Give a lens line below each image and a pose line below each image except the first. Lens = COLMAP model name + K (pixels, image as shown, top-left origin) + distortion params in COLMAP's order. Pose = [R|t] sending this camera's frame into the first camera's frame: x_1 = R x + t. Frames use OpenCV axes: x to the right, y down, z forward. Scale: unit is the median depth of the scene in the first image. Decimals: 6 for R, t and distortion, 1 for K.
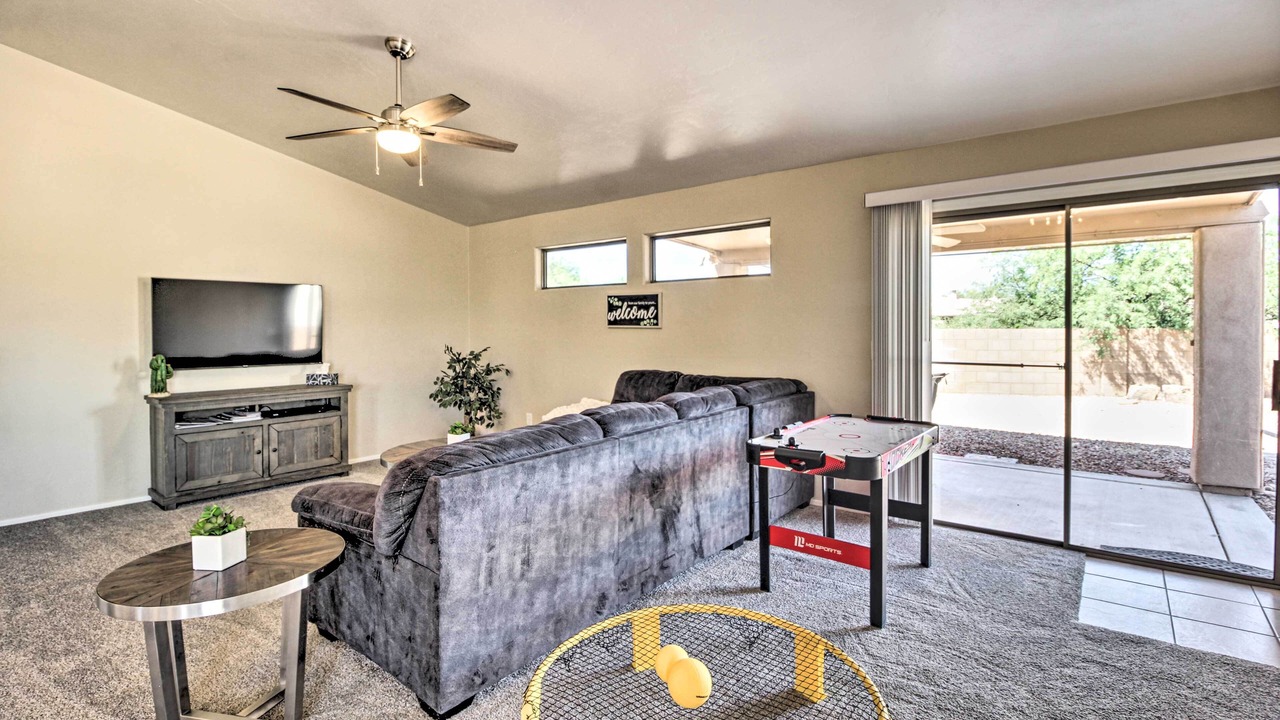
lens RADIAL K [[610.8, 0, 654.1], [0, 610.8, 336.5], [0, 0, 1]] dist [-0.000098, -0.000072]
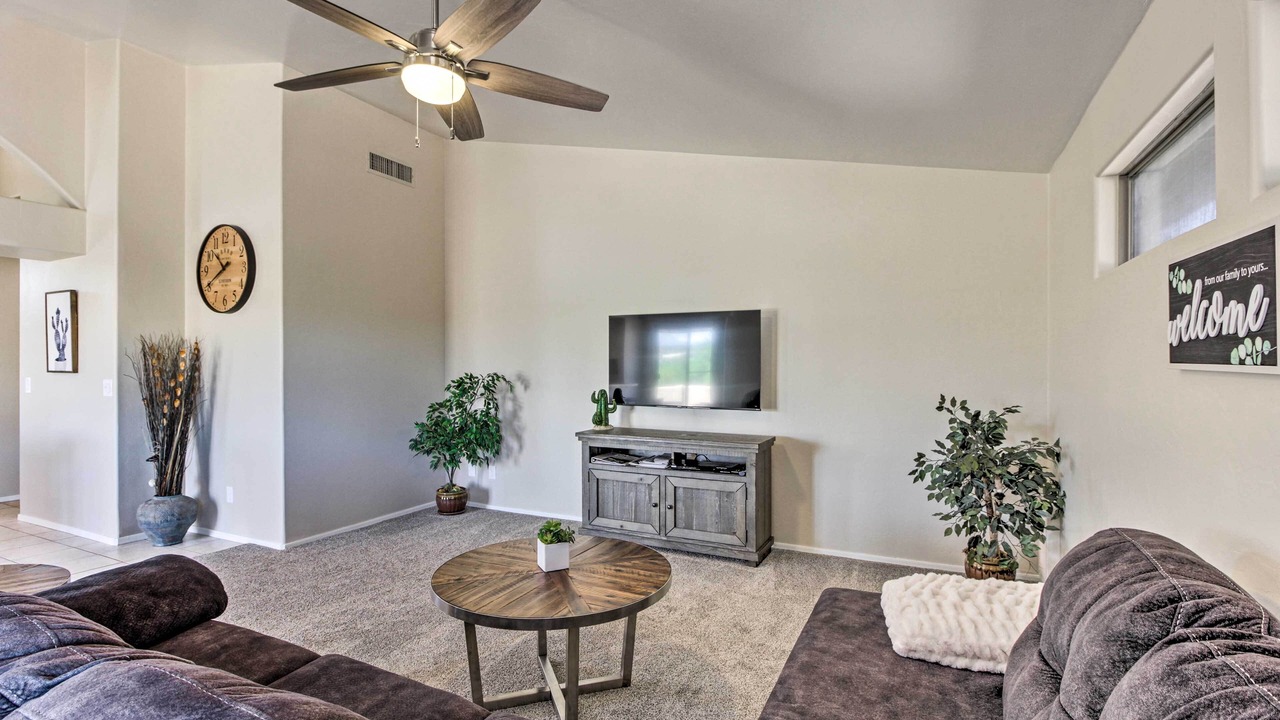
lens RADIAL K [[611.5, 0, 591.1], [0, 611.5, 357.9], [0, 0, 1]] dist [-0.000223, 0.000029]
pose [[0.154045, -0.002554, -0.988061, 0.188977], [-0.013090, 0.999904, -0.004625, -0.015668], [0.987977, 0.013646, 0.153997, 0.700331]]
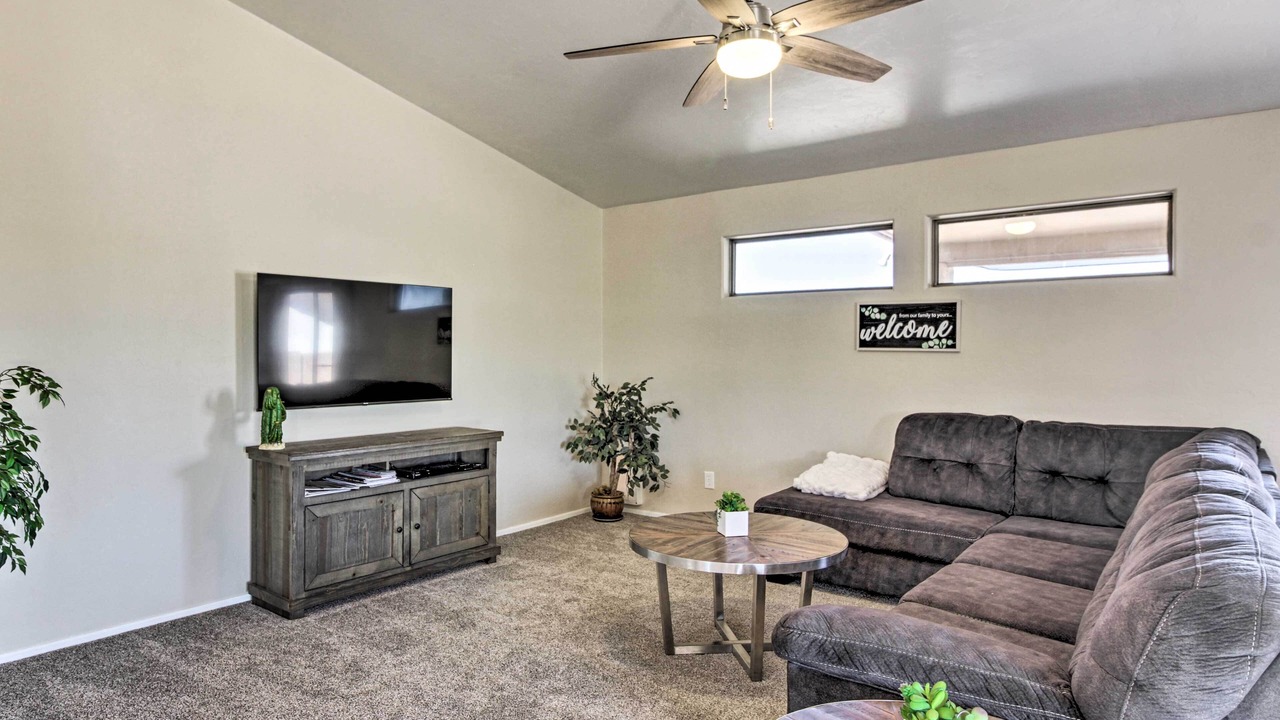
lens RADIAL K [[766.5, 0, 612.4], [0, 766.5, 361.1], [0, 0, 1]] dist [-0.004490, -0.000876]
pose [[0.999958, 0.006201, -0.006778, -0.367910], [-0.006218, 0.999978, -0.002515, 0.001315], [0.006762, 0.002557, 0.999974, 0.132007]]
